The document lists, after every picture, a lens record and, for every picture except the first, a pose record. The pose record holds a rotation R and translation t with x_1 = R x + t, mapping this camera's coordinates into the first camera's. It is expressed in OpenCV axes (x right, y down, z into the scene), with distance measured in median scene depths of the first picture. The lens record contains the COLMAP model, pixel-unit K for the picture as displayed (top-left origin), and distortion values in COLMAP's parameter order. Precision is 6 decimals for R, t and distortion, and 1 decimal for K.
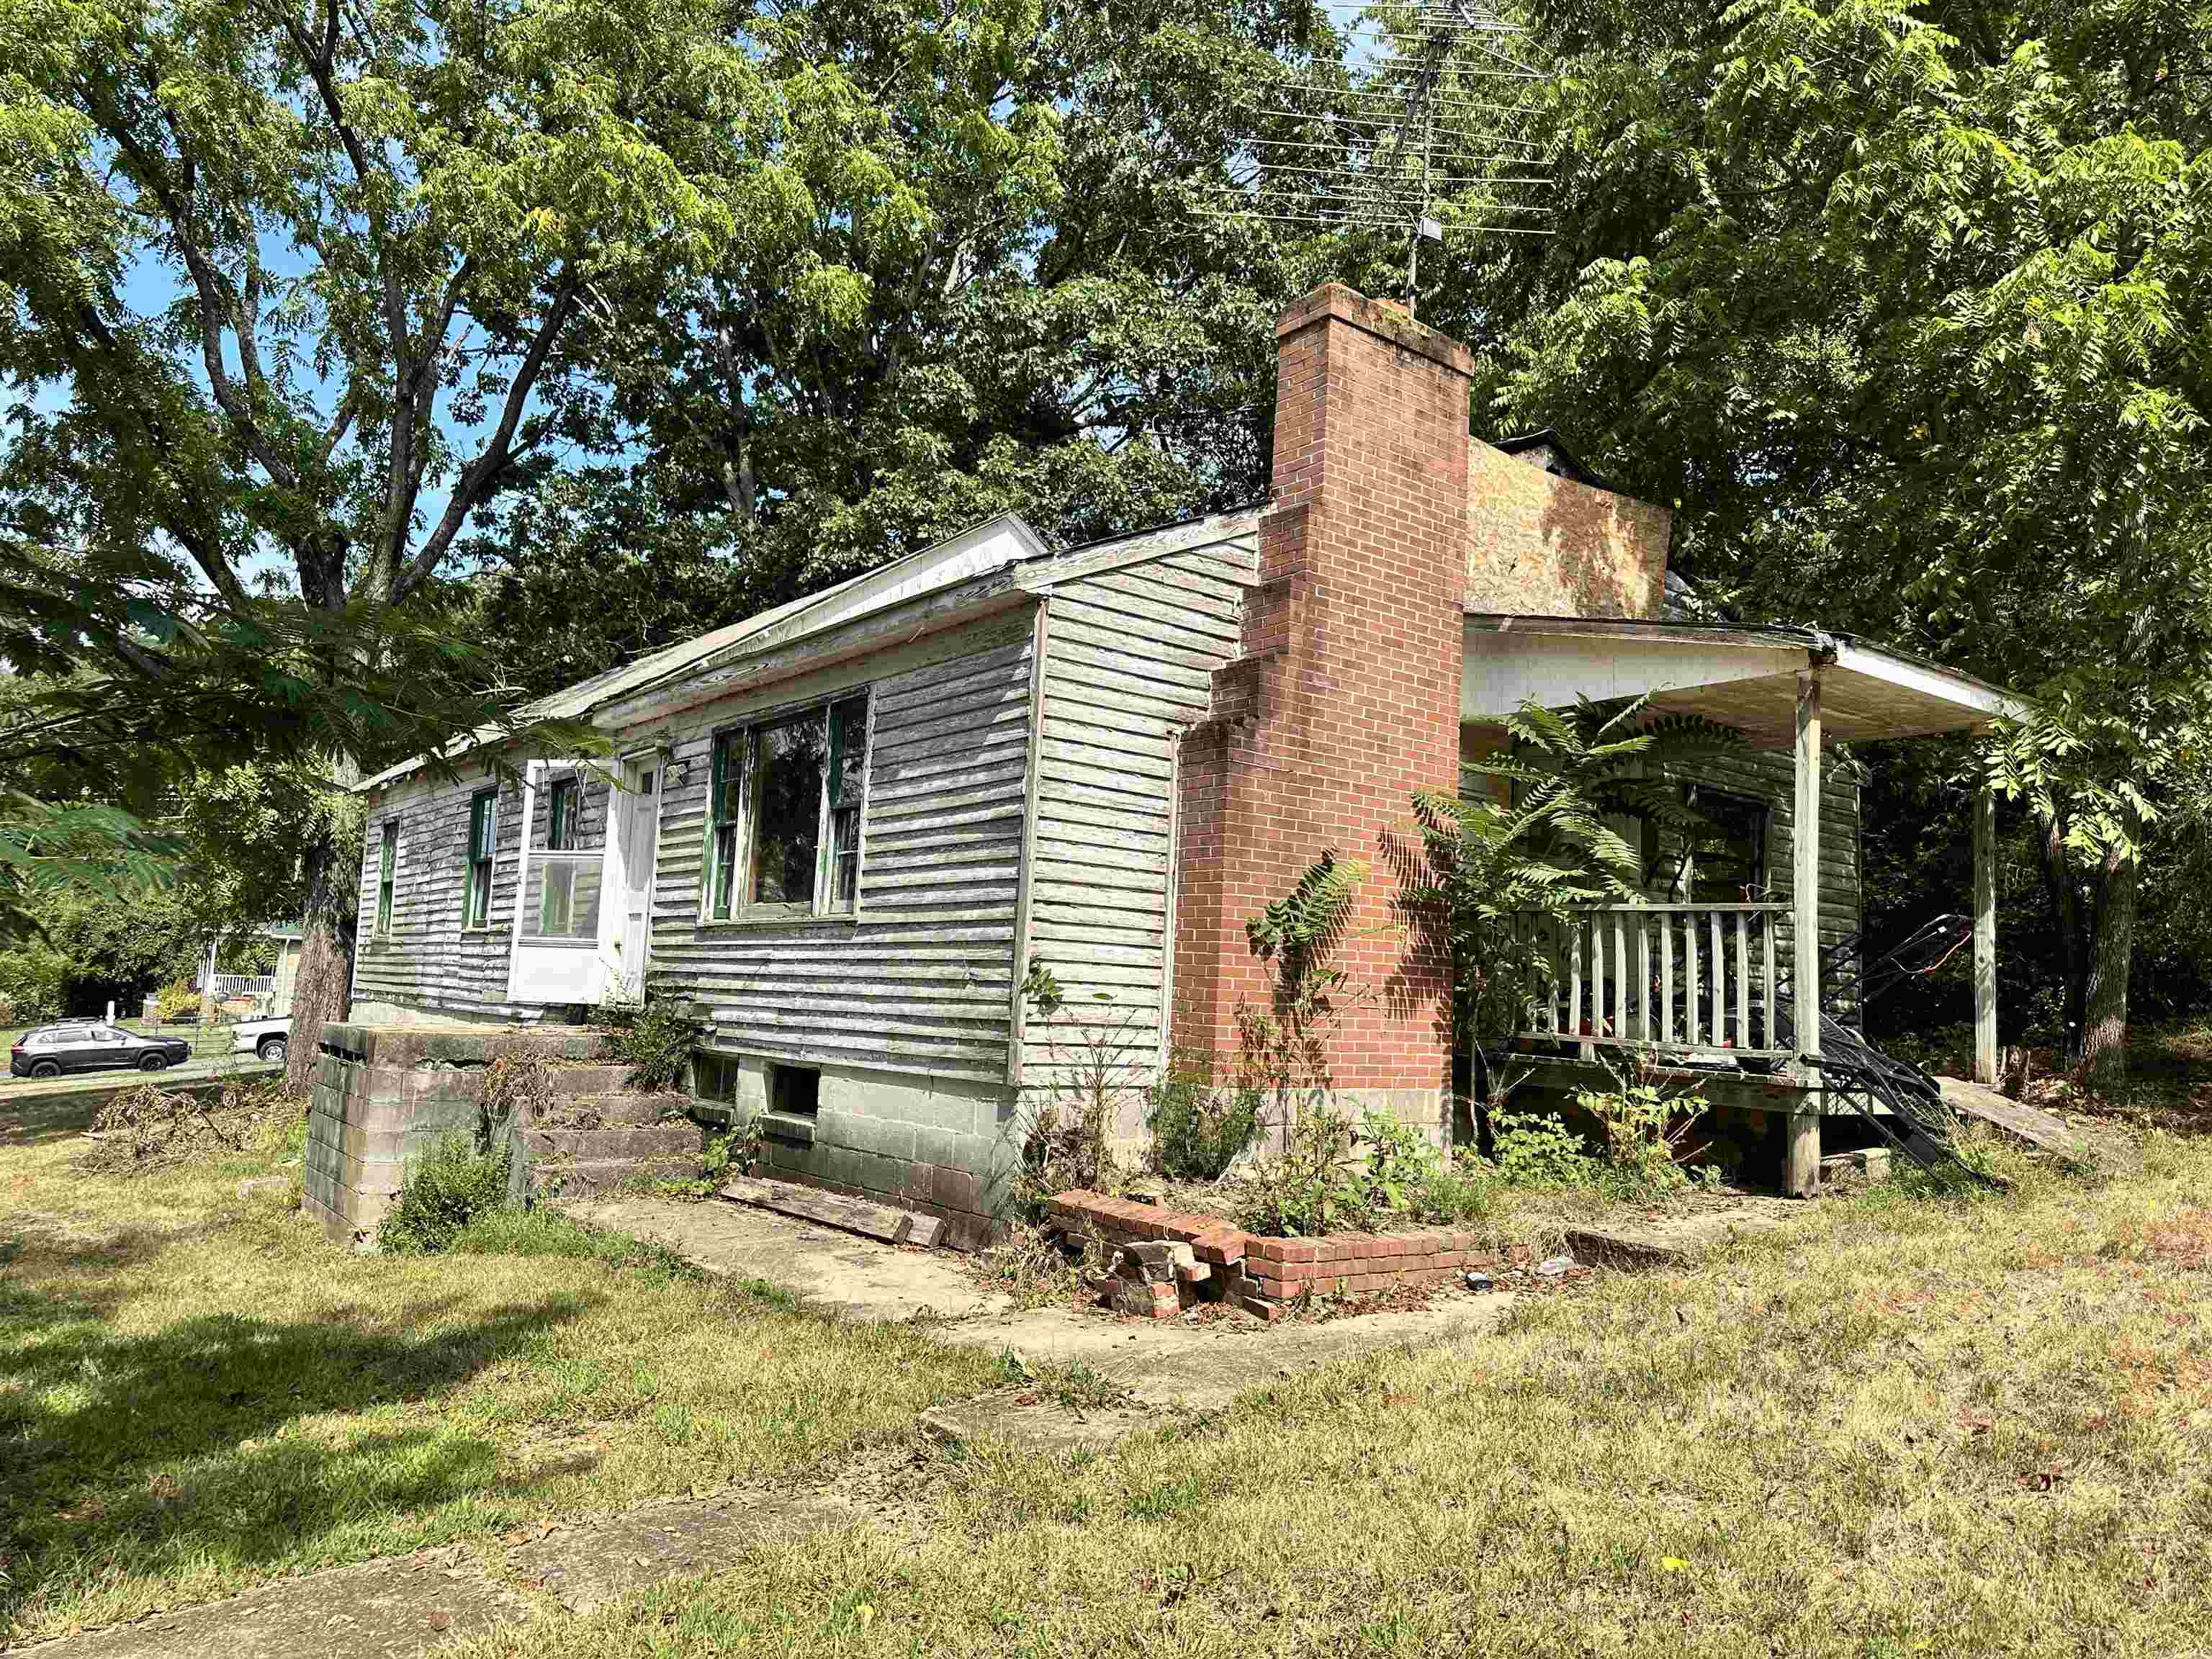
lens RADIAL K [[1639.7, 0, 1106.0], [0, 1639.7, 829.5], [0, 0, 1]] dist [0.115607, -0.088223]
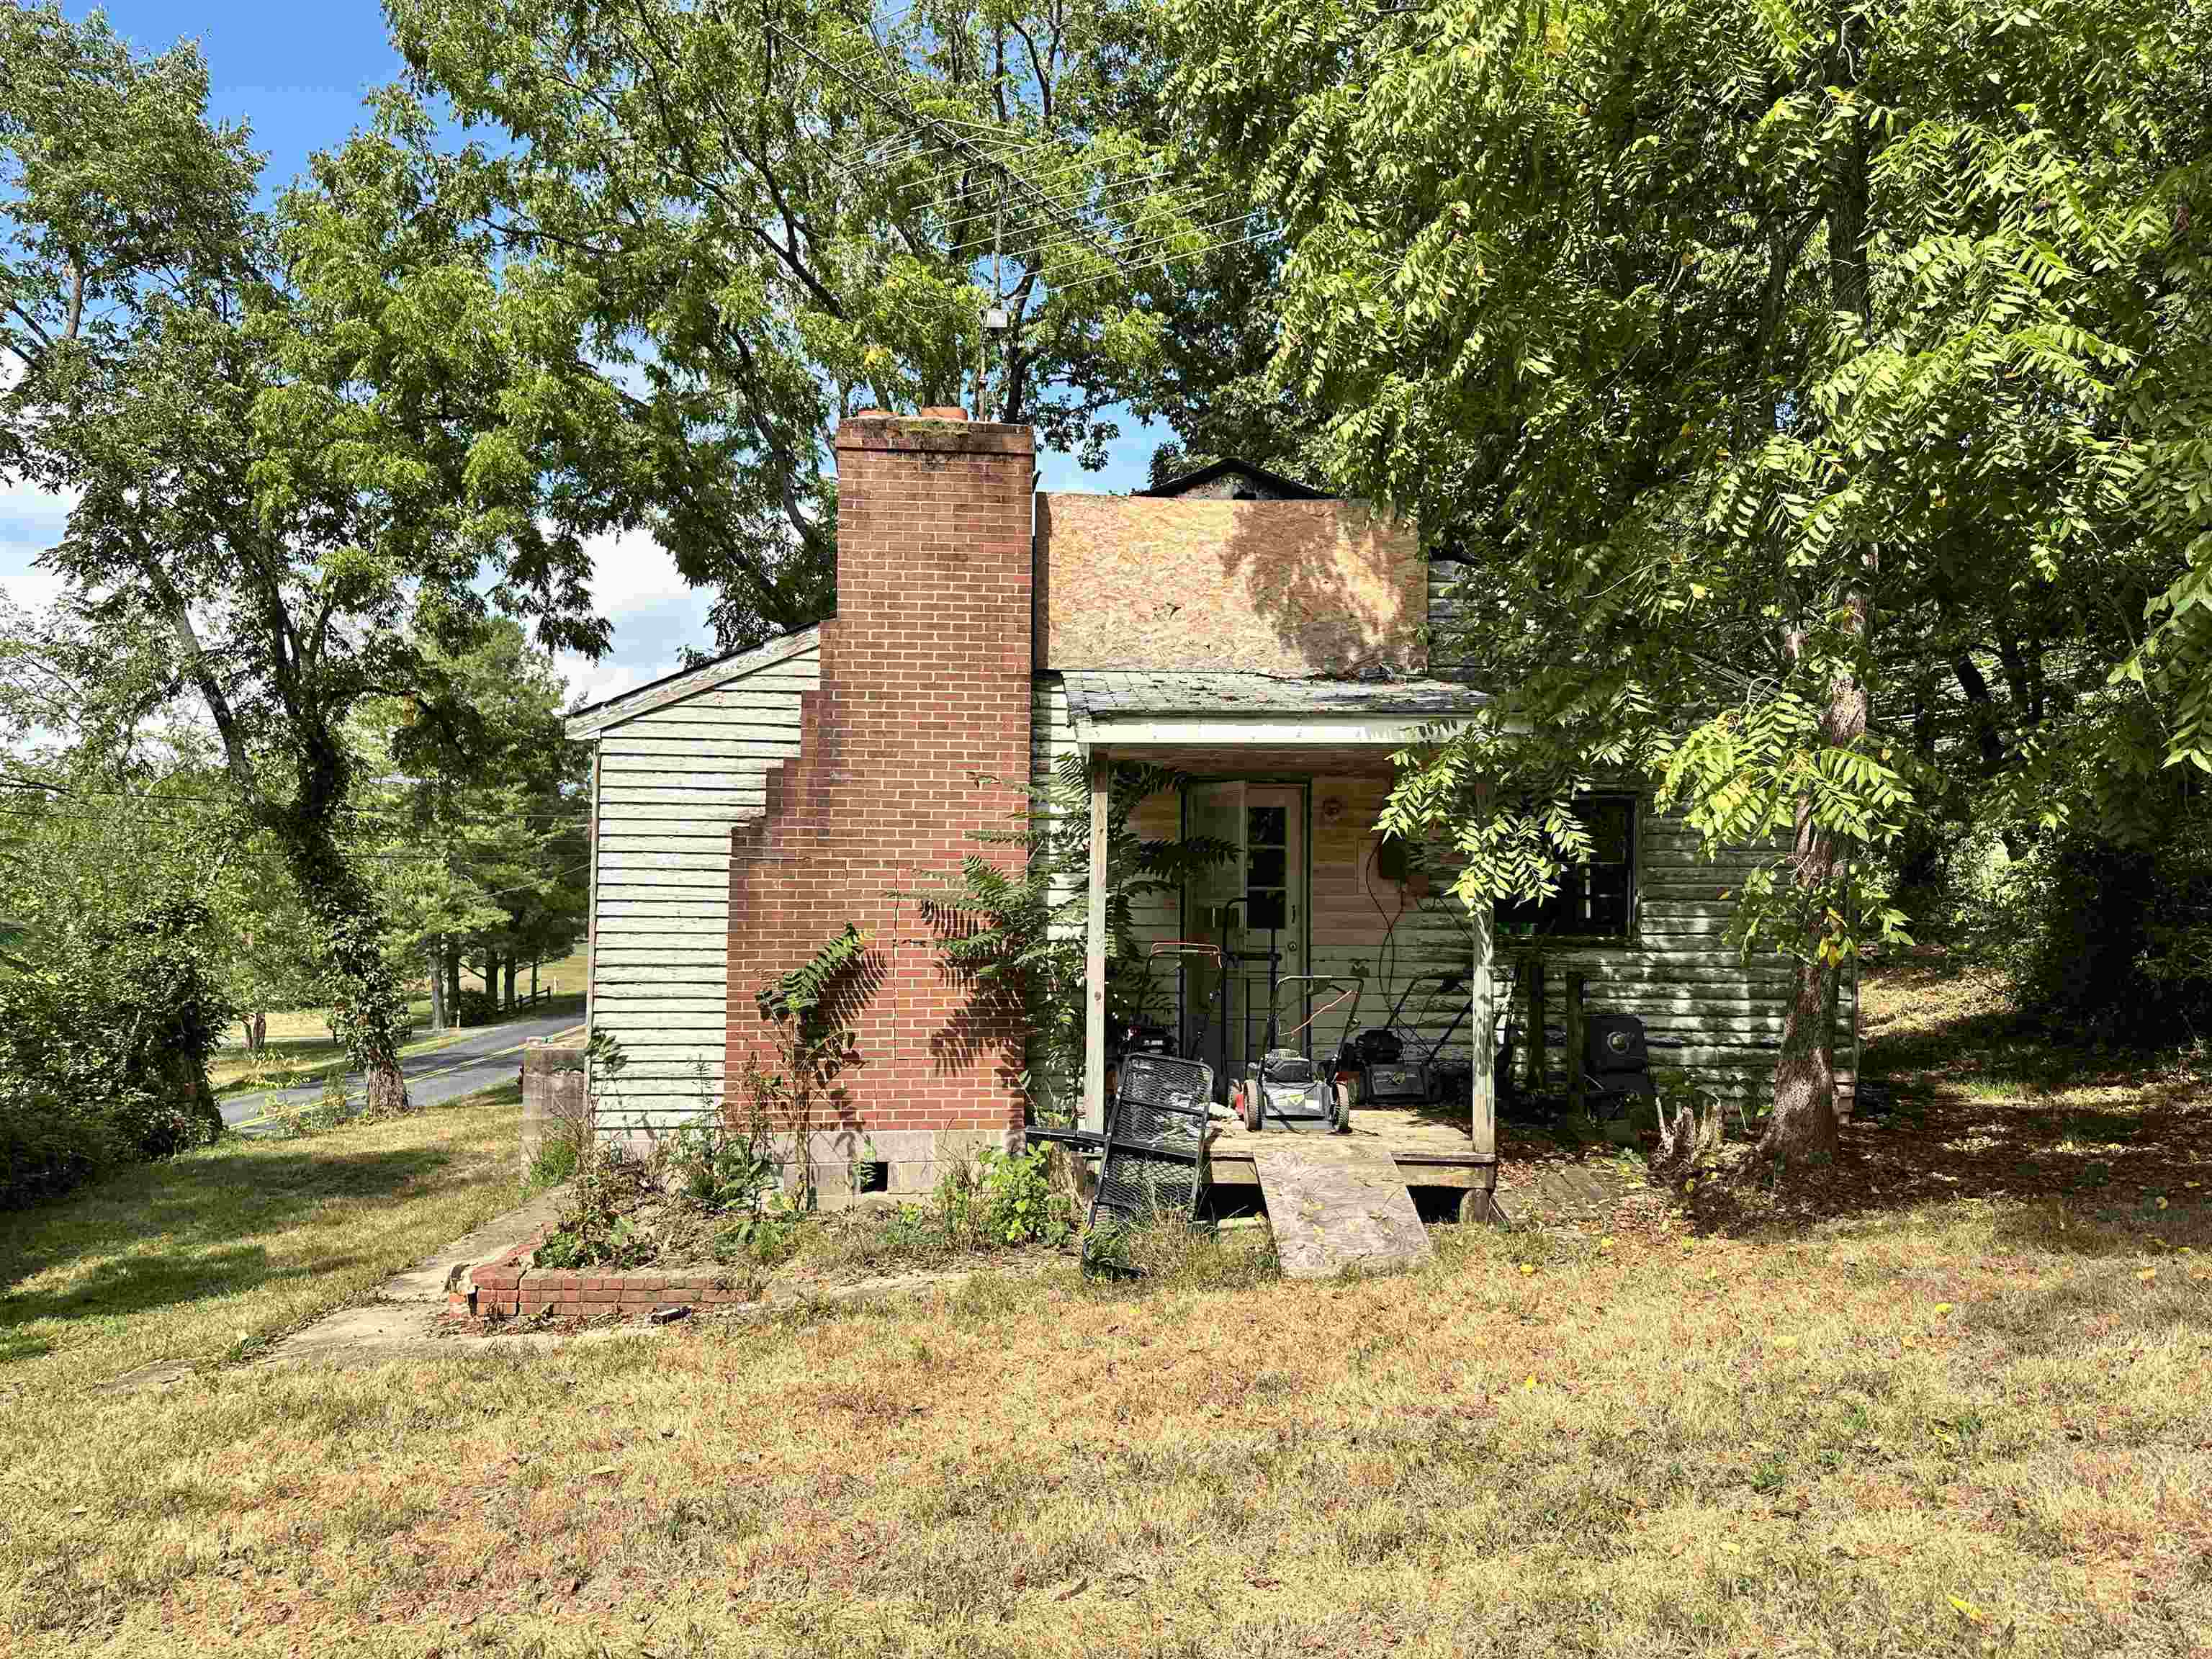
lens RADIAL K [[1639.7, 0, 1106.0], [0, 1639.7, 829.5], [0, 0, 1]] dist [0.115607, -0.088223]
pose [[0.801299, -0.064562, -0.594770, 0.932313], [0.092409, 0.995586, 0.016427, -0.052814], [0.591084, -0.068125, 0.803728, 0.187473]]
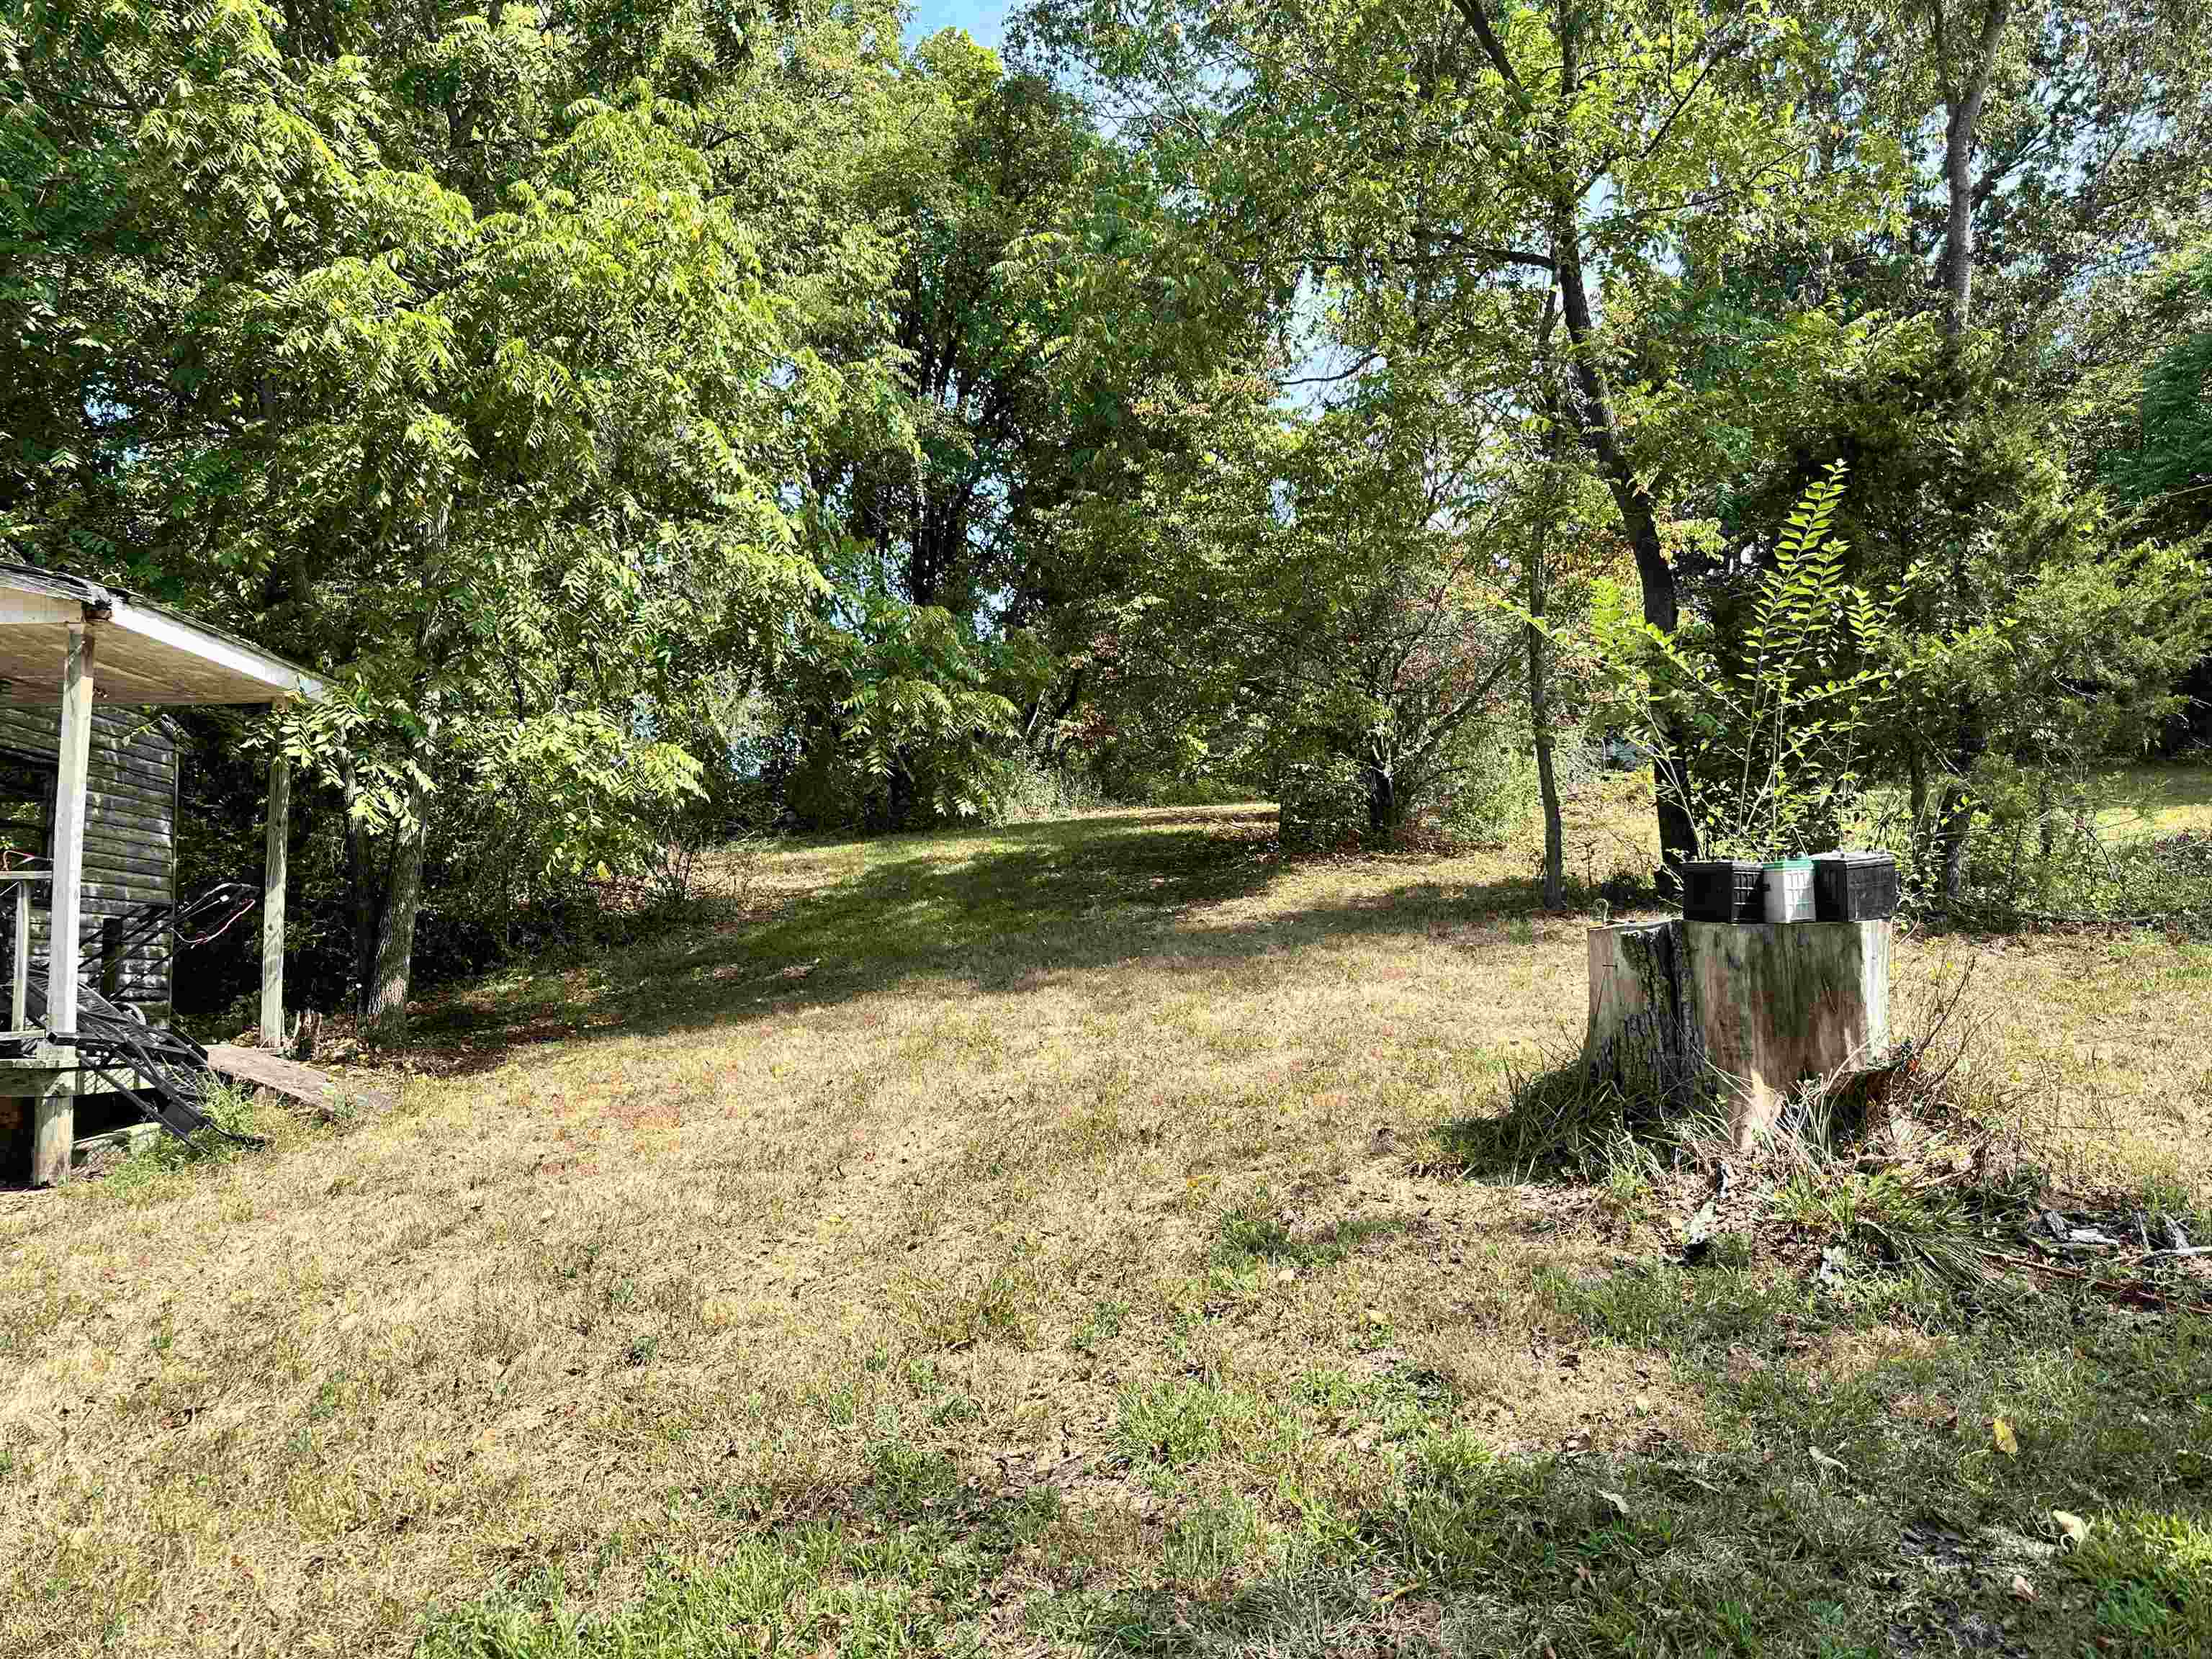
lens RADIAL K [[1639.7, 0, 1106.0], [0, 1639.7, 829.5], [0, 0, 1]] dist [0.115607, -0.088223]
pose [[0.613407, 0.029012, 0.789234, 0.024772], [-0.042566, 0.999087, -0.003643, -0.000605], [-0.788619, -0.031360, 0.614082, -0.036492]]
